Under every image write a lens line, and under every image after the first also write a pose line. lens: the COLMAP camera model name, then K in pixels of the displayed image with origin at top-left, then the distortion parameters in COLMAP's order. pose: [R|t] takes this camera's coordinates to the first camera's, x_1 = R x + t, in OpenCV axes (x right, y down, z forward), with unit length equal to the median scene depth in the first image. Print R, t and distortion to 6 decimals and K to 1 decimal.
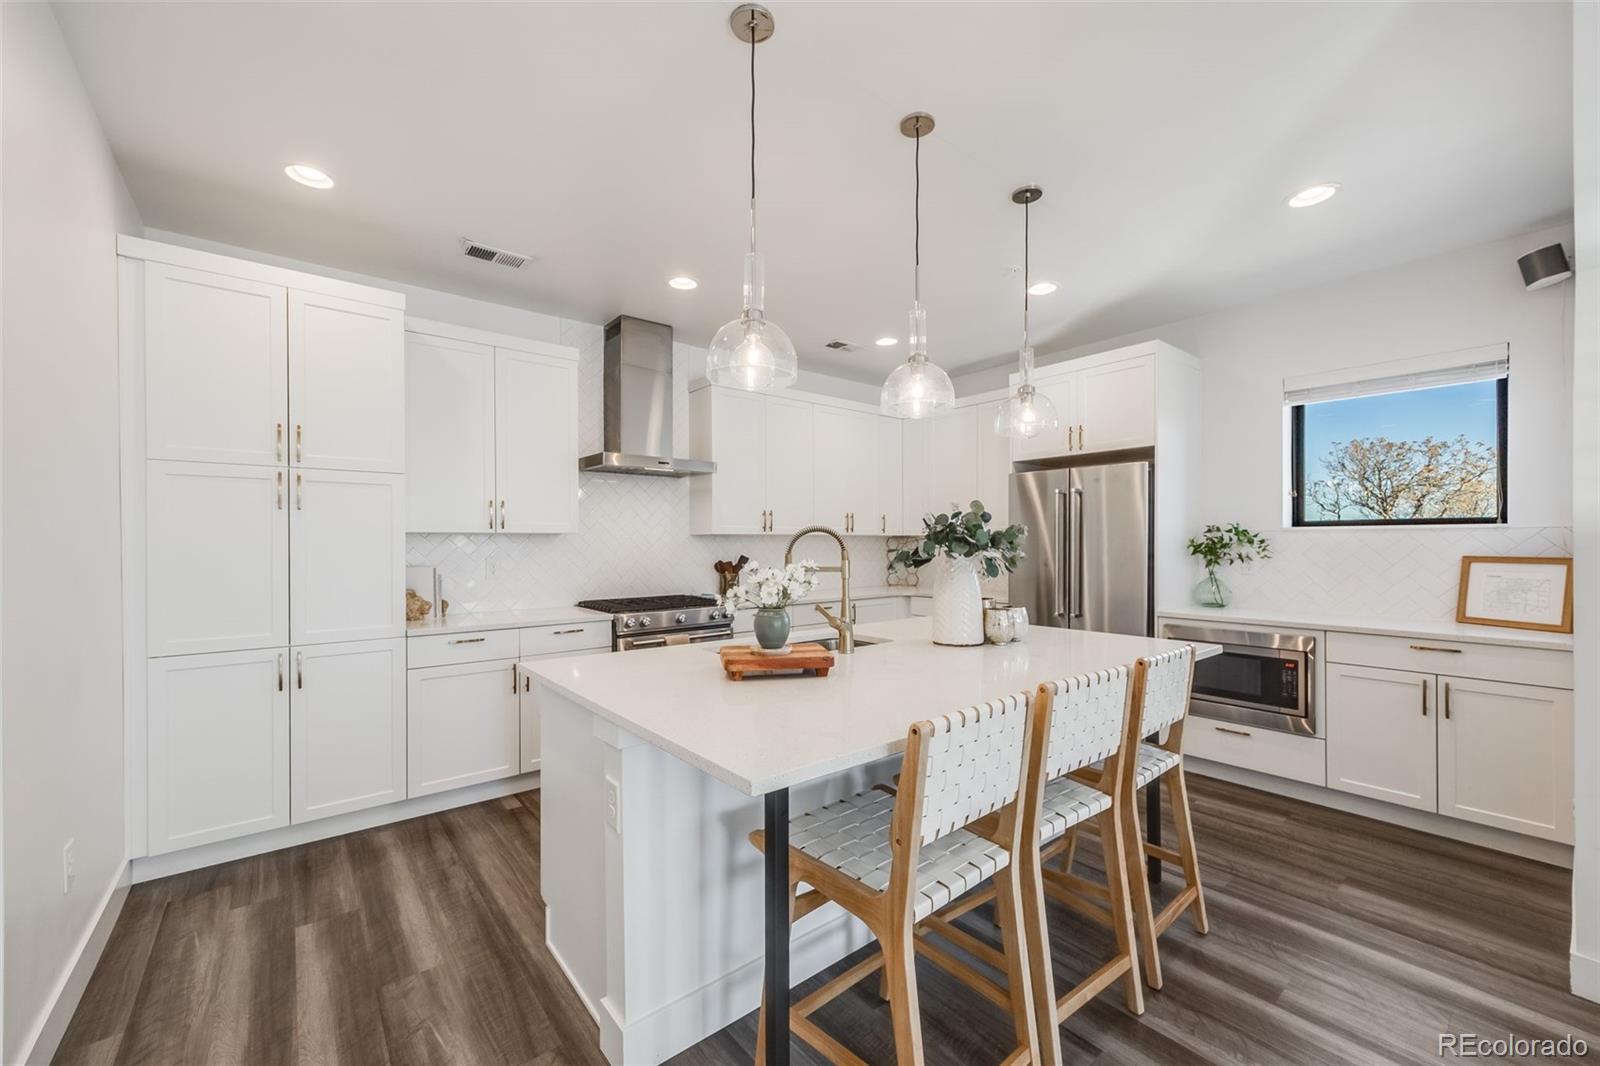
lens RADIAL K [[635.1, 0, 806.7], [0, 635.1, 540.3], [0, 0, 1]] dist [-0.000600, -0.000188]
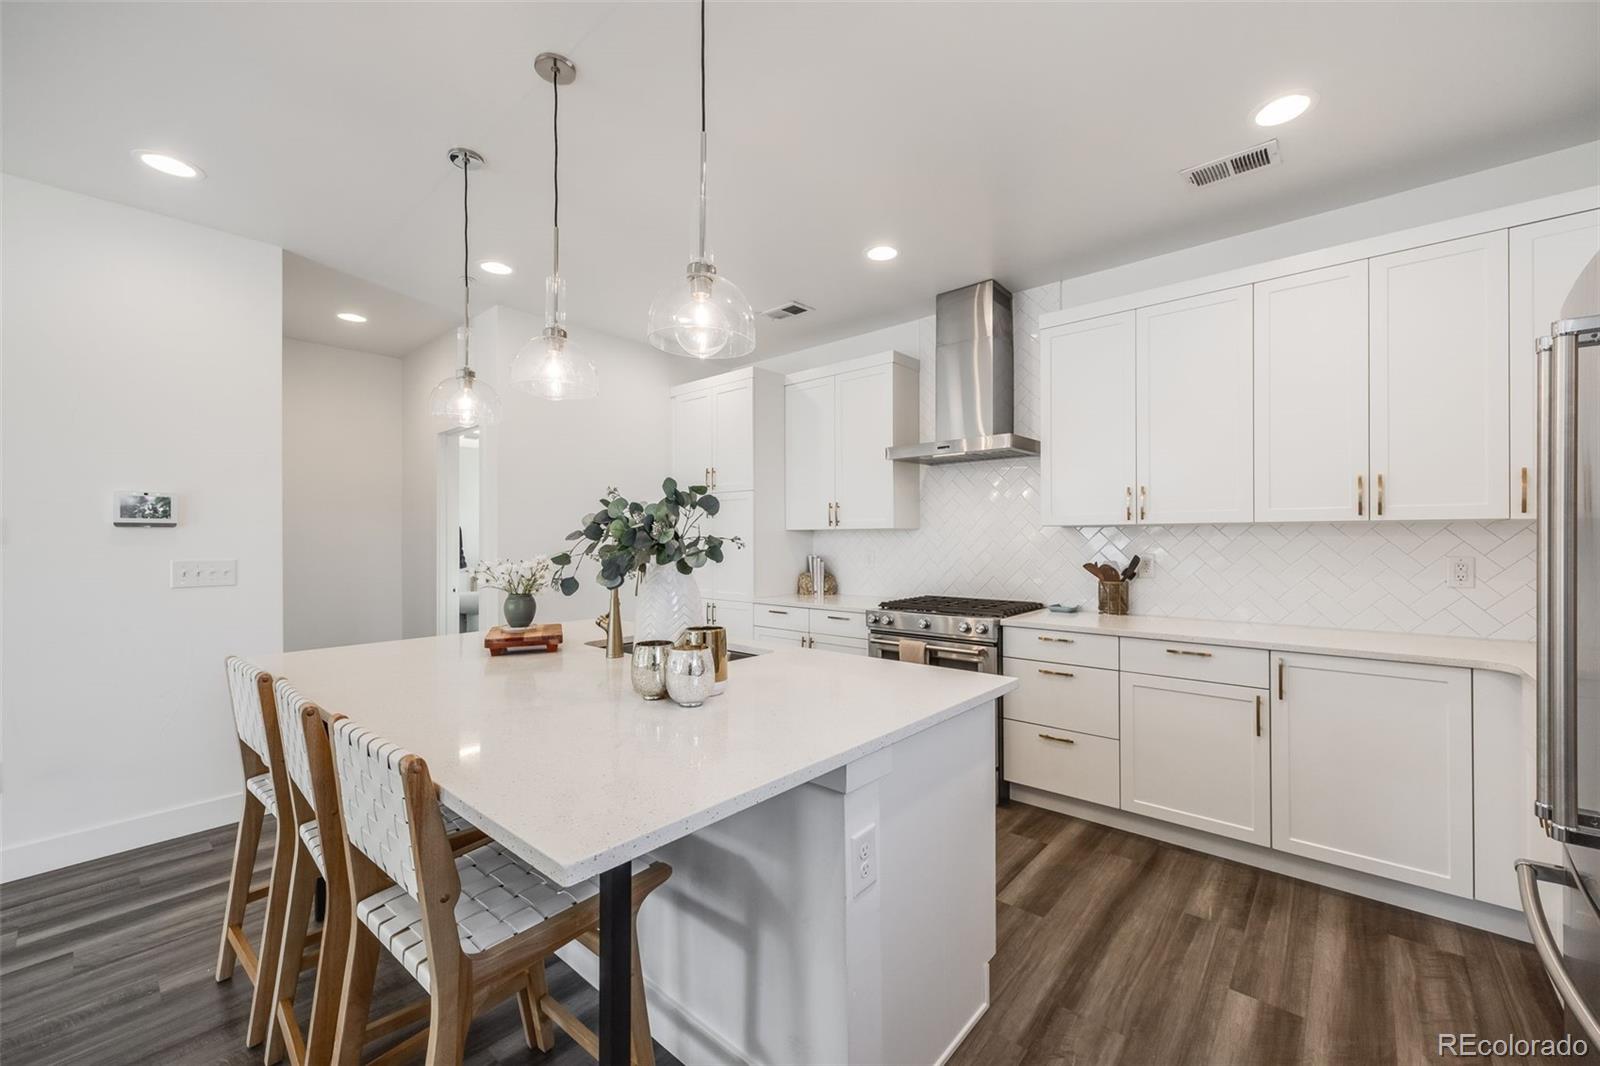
lens RADIAL K [[635.1, 0, 806.7], [0, 635.1, 540.3], [0, 0, 1]] dist [-0.000600, -0.000188]
pose [[0.168863, 0.006143, -0.985620, 0.632522], [0.008135, 0.999938, 0.007626, -0.000726], [0.985606, -0.009306, 0.168803, 0.681330]]
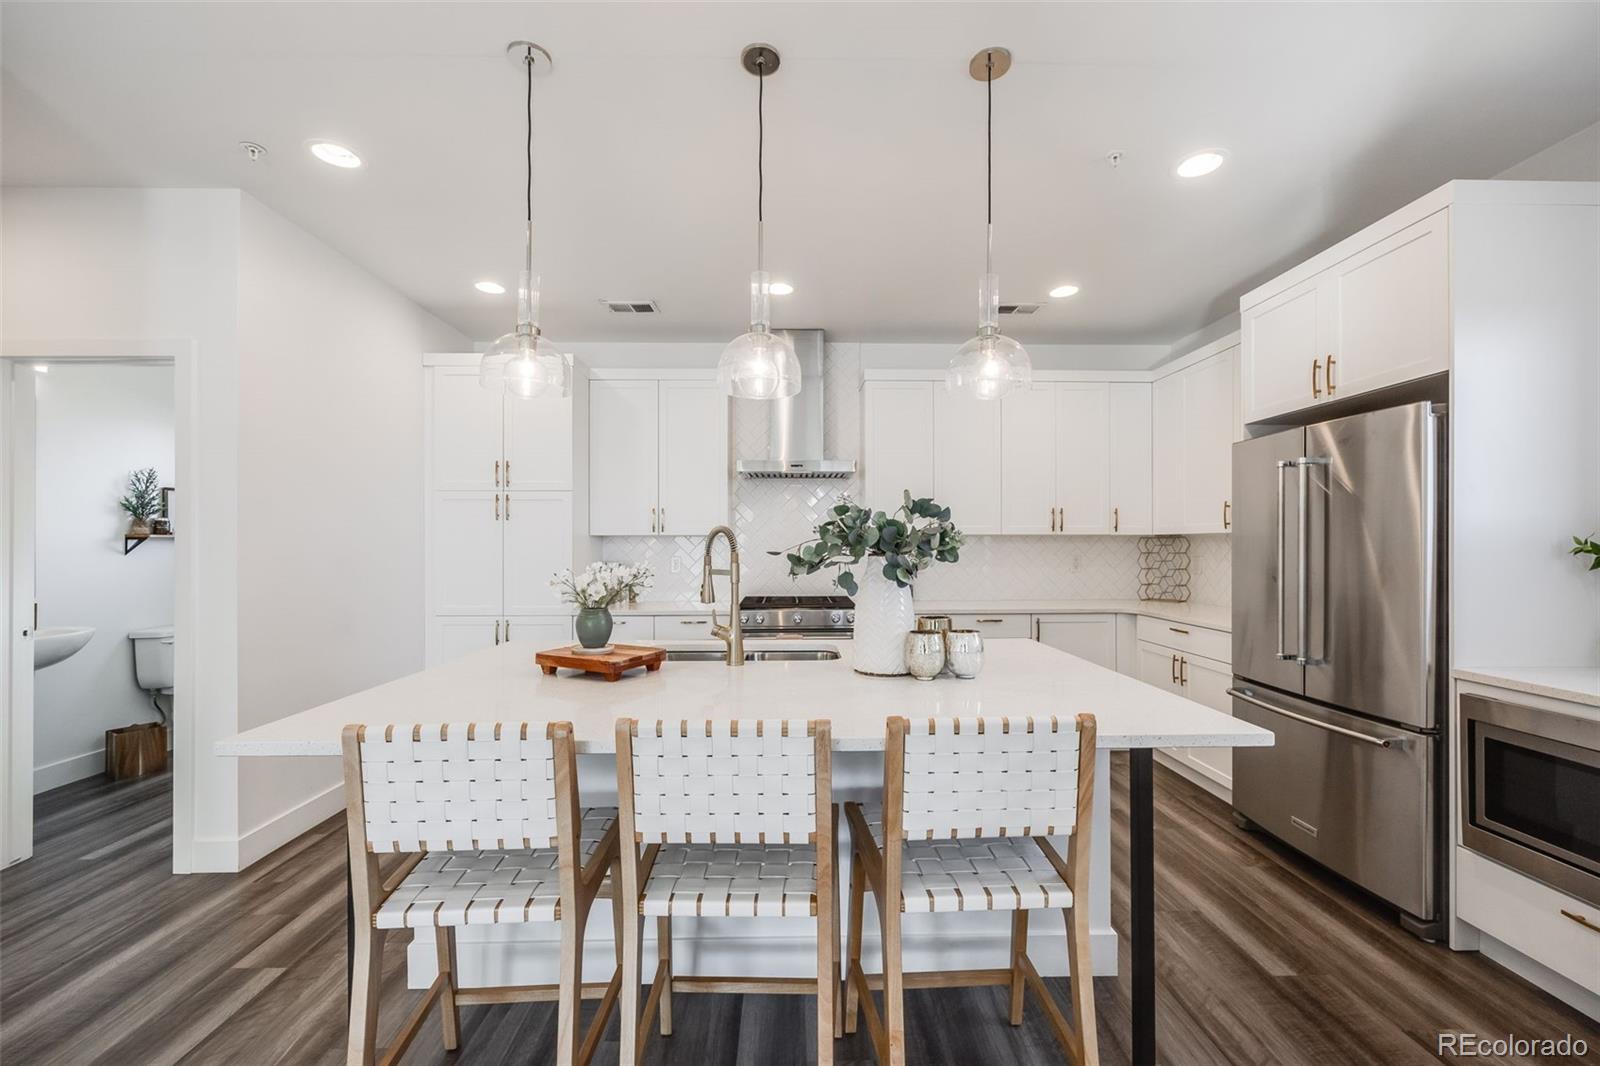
lens RADIAL K [[640.3, 0, 802.4], [0, 640.3, 539.4], [0, 0, 1]] dist [-0.001415, -0.000328]
pose [[0.788133, -0.003344, -0.615495, 0.428945], [0.002013, 0.999994, -0.002855, -0.000188], [0.615501, 0.001012, 0.788135, 0.201034]]
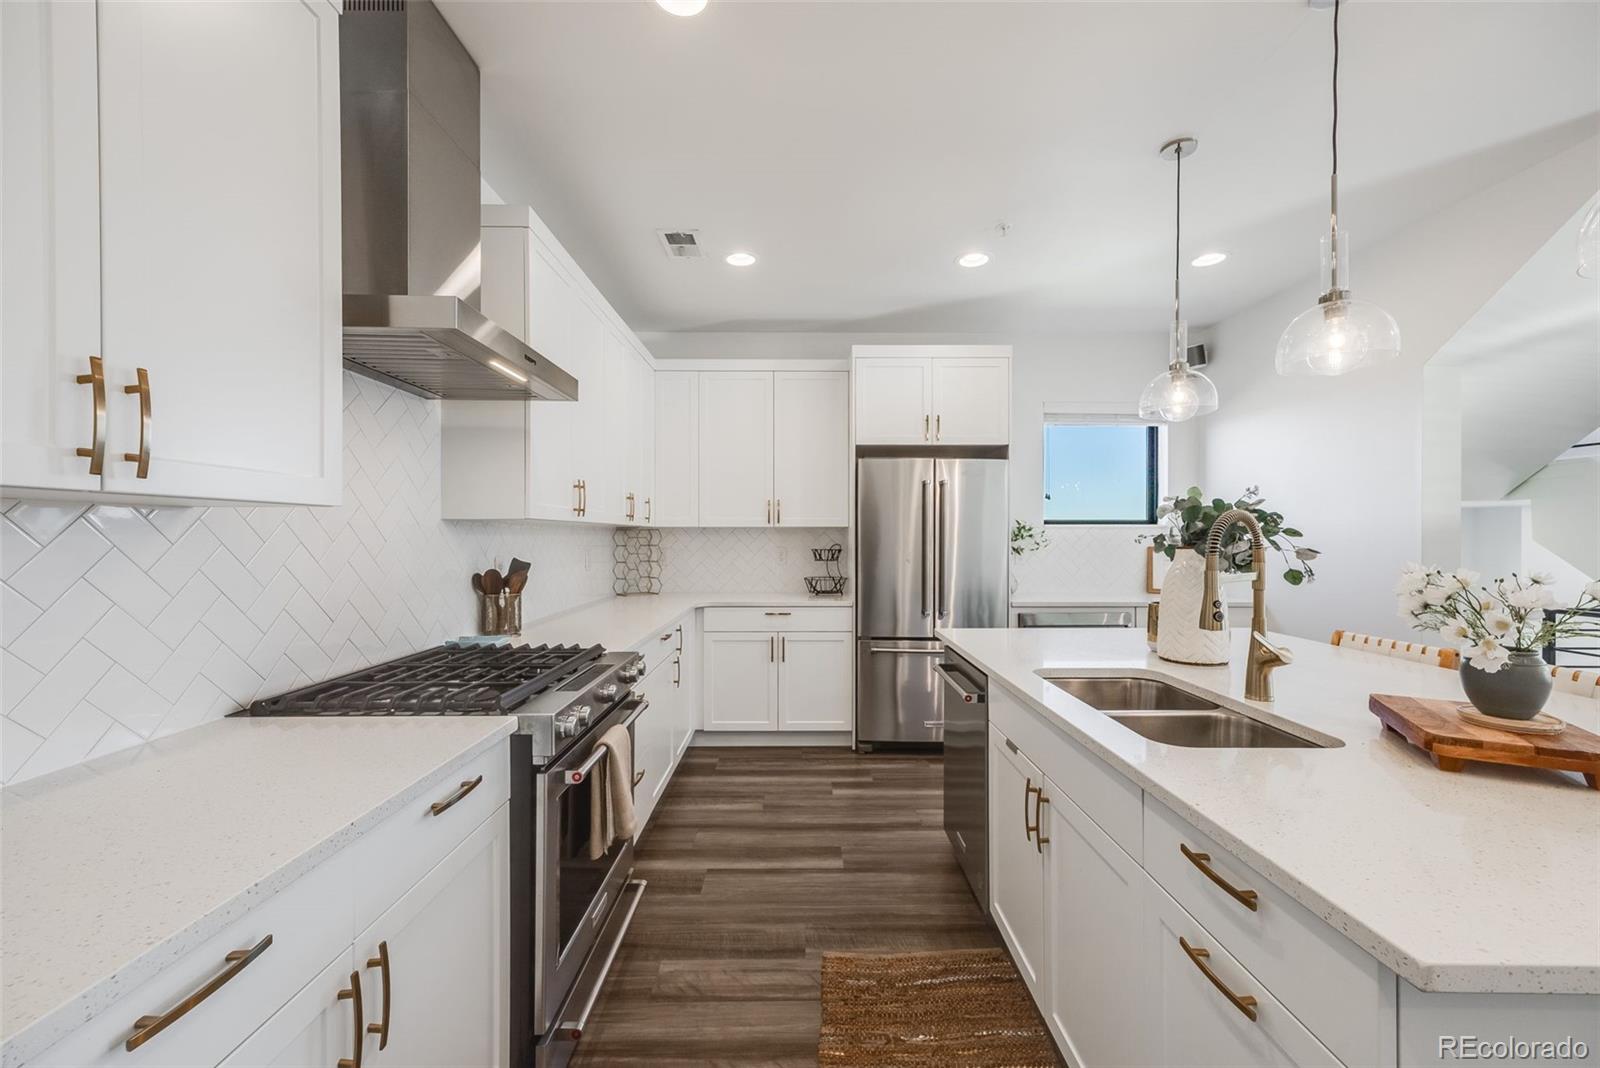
lens RADIAL K [[635.1, 0, 806.7], [0, 635.1, 541.3], [0, 0, 1]] dist [-0.000600, -0.000188]
pose [[0.627142, -0.002806, 0.778900, -0.465204], [-0.006415, 0.999941, 0.008767, 0.002585], [-0.778878, -0.010495, 0.627087, 0.577892]]
